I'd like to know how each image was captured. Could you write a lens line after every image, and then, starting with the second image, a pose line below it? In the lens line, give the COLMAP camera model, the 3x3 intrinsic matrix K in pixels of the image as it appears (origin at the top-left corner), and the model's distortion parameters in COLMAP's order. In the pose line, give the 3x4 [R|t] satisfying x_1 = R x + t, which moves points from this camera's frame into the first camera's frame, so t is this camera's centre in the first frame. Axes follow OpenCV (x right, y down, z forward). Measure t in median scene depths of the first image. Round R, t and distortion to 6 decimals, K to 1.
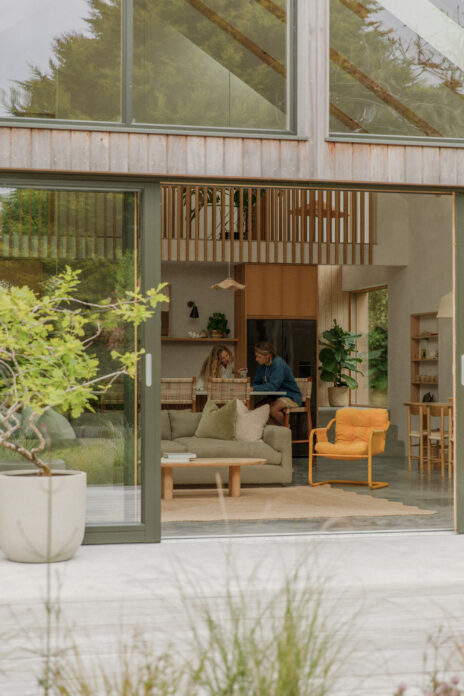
lens RADIAL K [[1381.8, 0, 232.2], [0, 1381.8, 348.8], [0, 0, 1]] dist [0.109119, 0.000000]
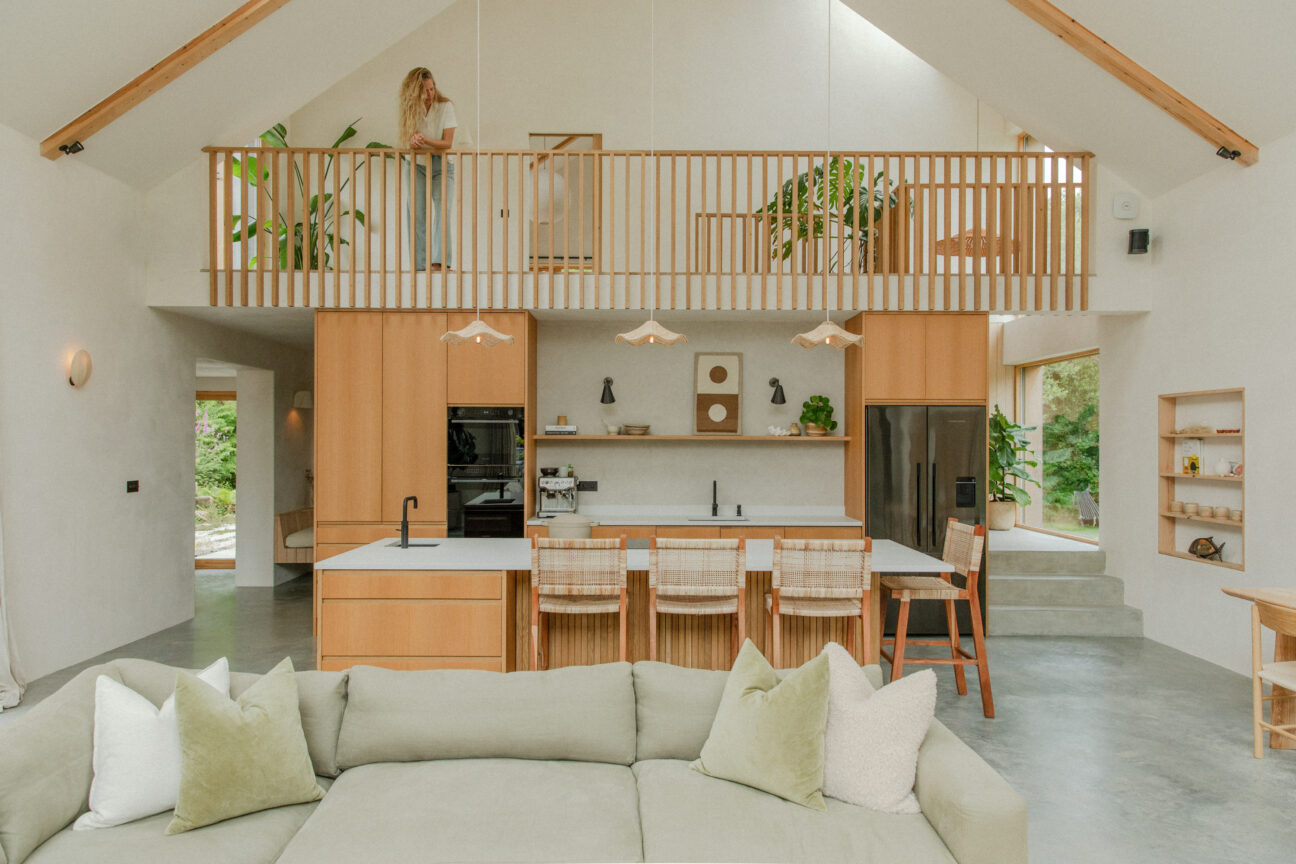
lens RADIAL K [[885.7, 0, 644.5], [0, 885.7, 443.7], [0, 0, 1]] dist [0.007998, 0.001199]
pose [[0.972819, 0.001746, -0.231562, 0.006416], [0.002896, 0.999802, 0.019704, -0.012392], [0.231550, -0.019839, 0.972621, 0.592959]]
